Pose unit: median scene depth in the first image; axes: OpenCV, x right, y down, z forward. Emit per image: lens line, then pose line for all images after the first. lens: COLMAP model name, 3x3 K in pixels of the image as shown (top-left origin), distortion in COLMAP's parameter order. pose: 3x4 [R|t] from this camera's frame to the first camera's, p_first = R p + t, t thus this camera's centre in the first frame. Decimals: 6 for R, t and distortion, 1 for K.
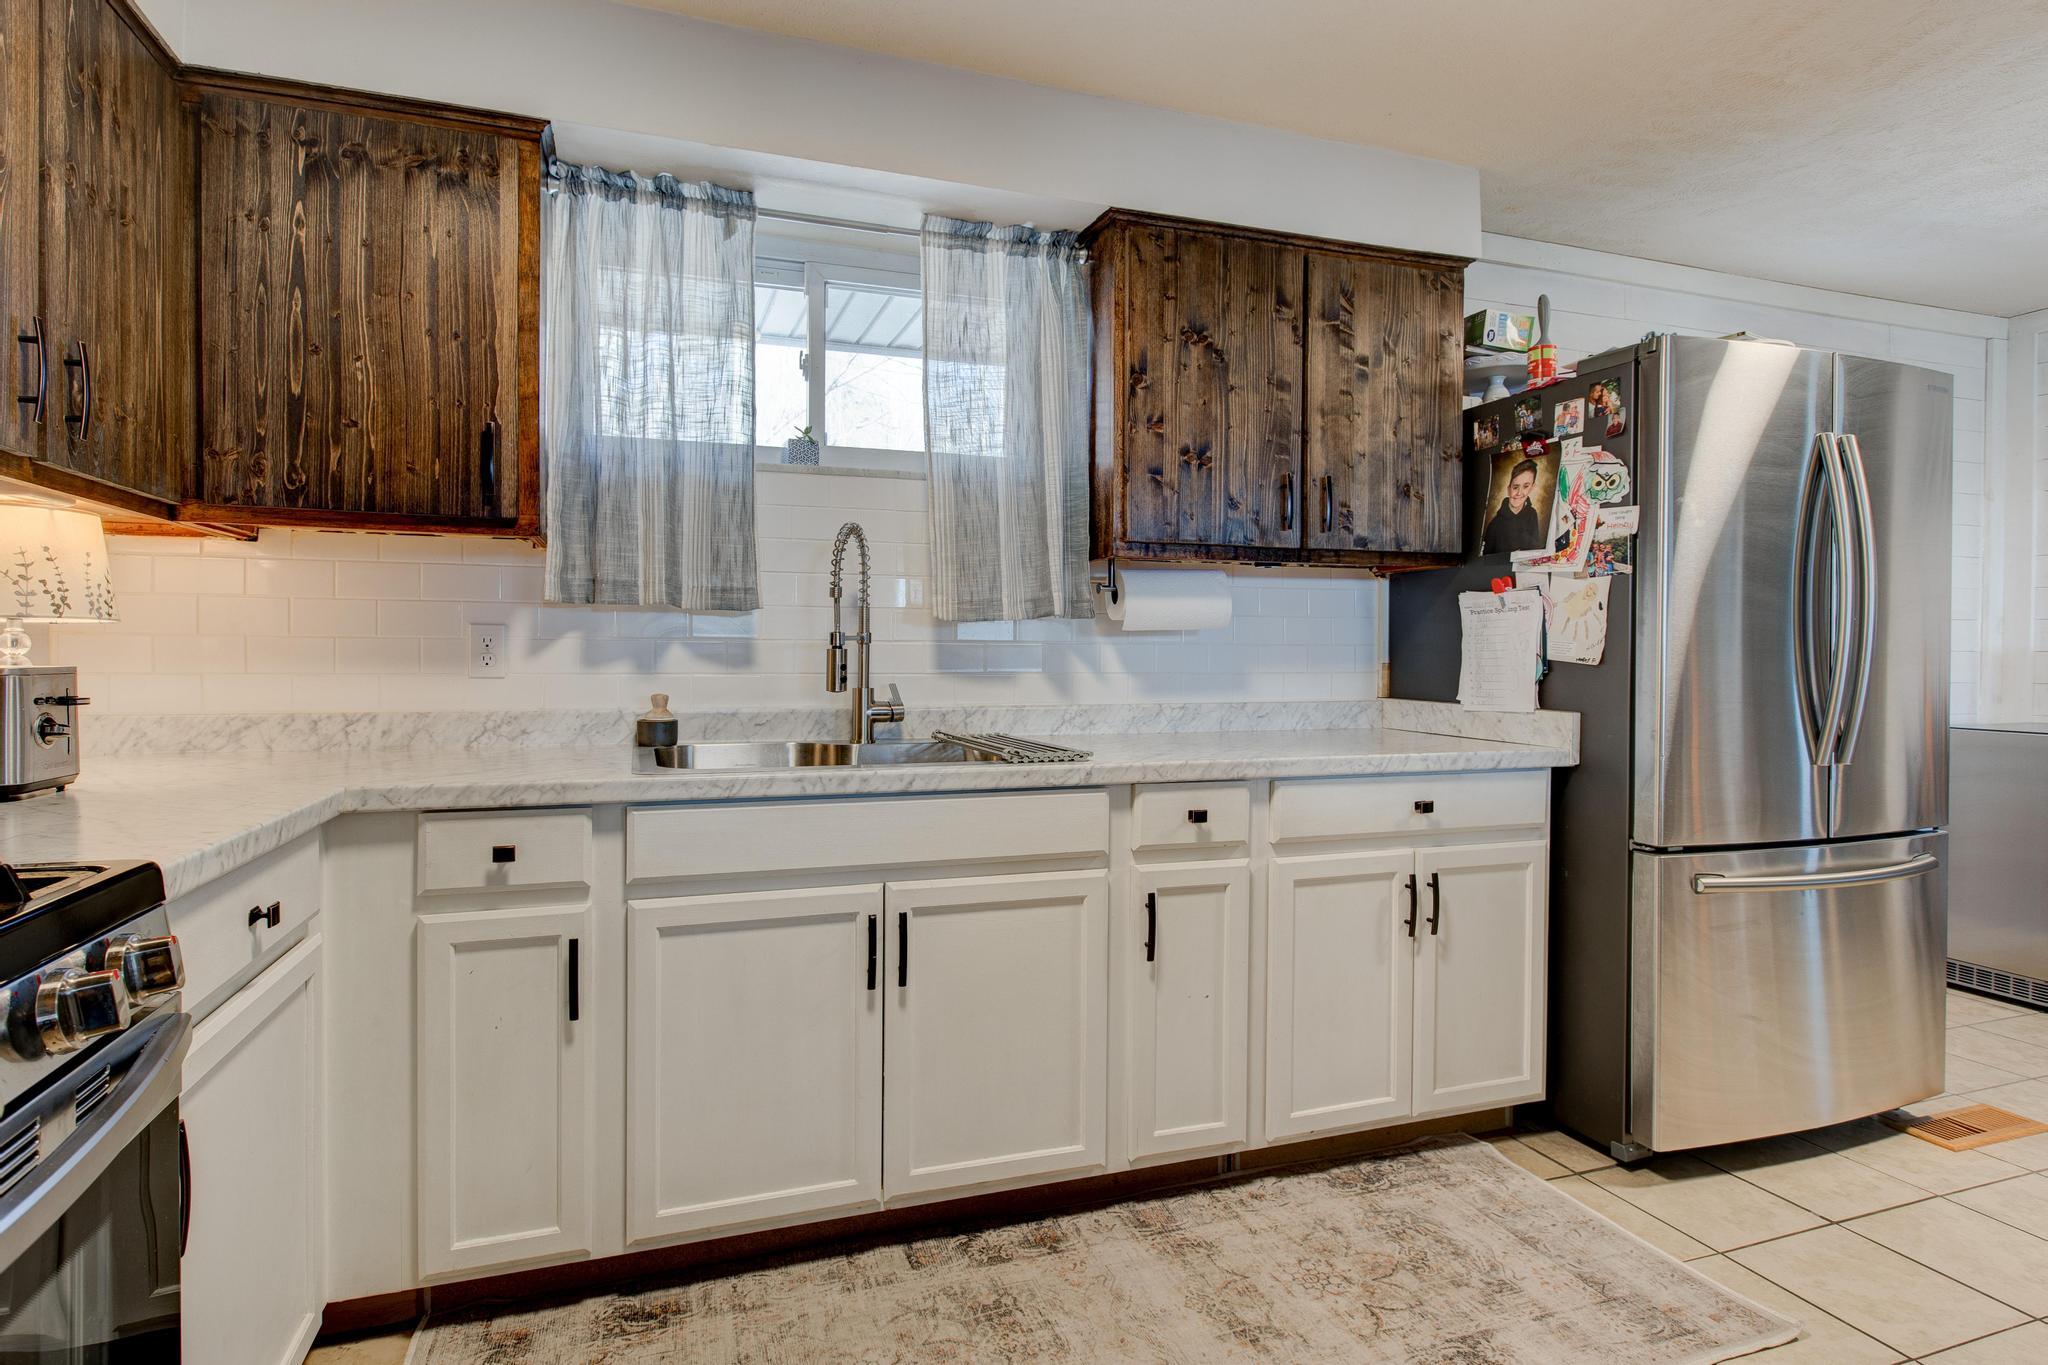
lens RADIAL K [[1014.5, 0, 976.6], [0, 1014.5, 656.3], [0, 0, 1]] dist [-0.002247, 0.000640]
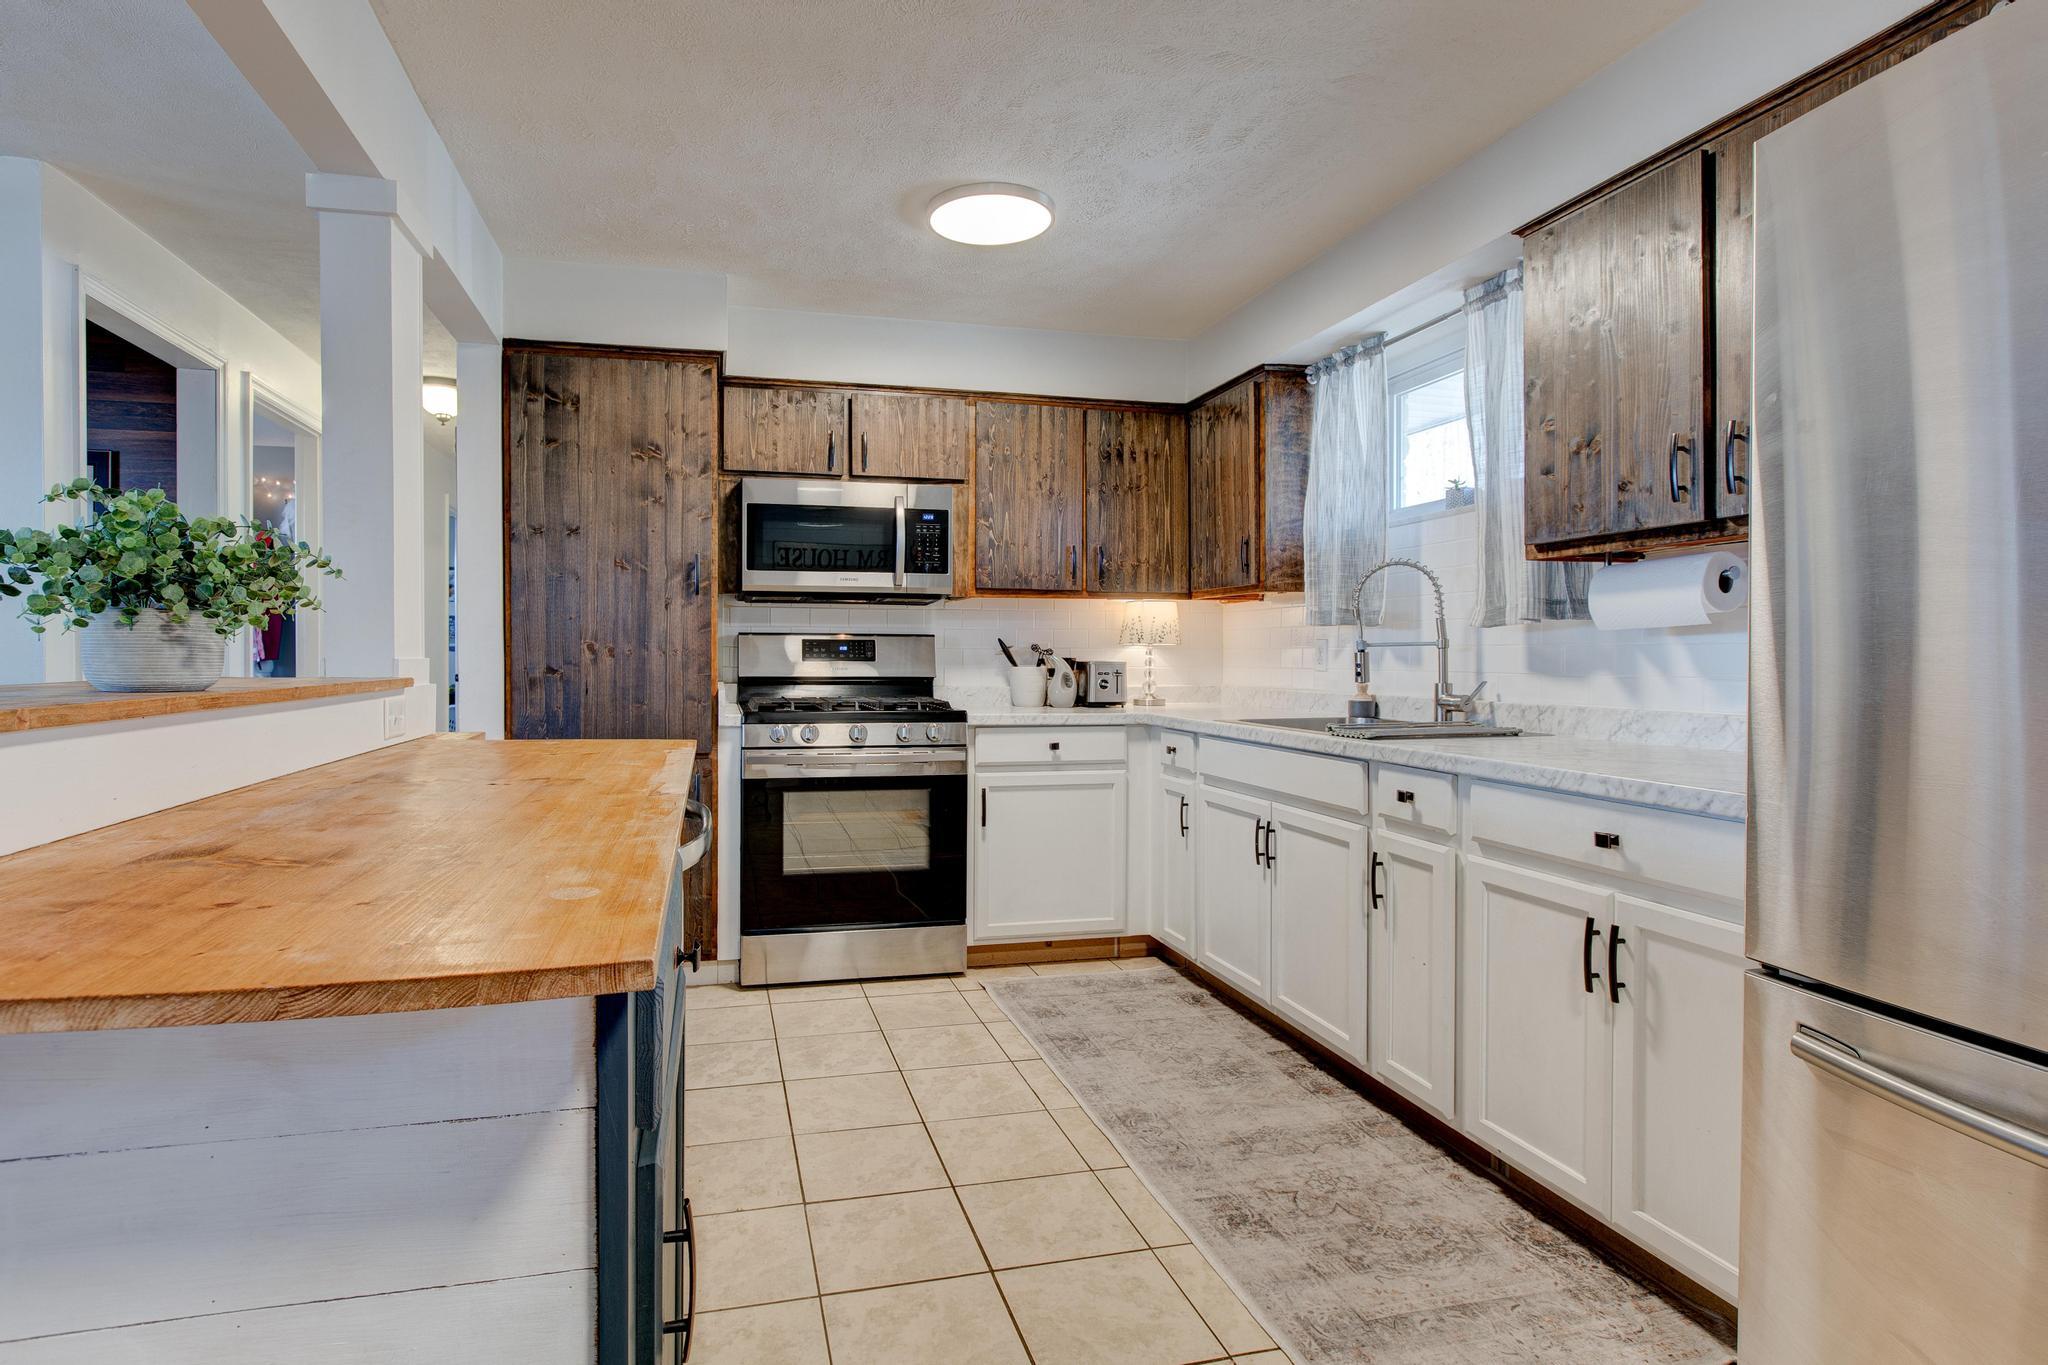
lens RADIAL K [[1014.5, 0, 1020.1], [0, 1014.5, 665.9], [0, 0, 1]] dist [-0.002247, 0.000640]
pose [[-0.012658, 0.003681, -0.999913, 1.375484], [-0.012647, 0.999913, 0.003841, 0.012336], [0.999840, 0.012694, -0.012611, 0.586400]]
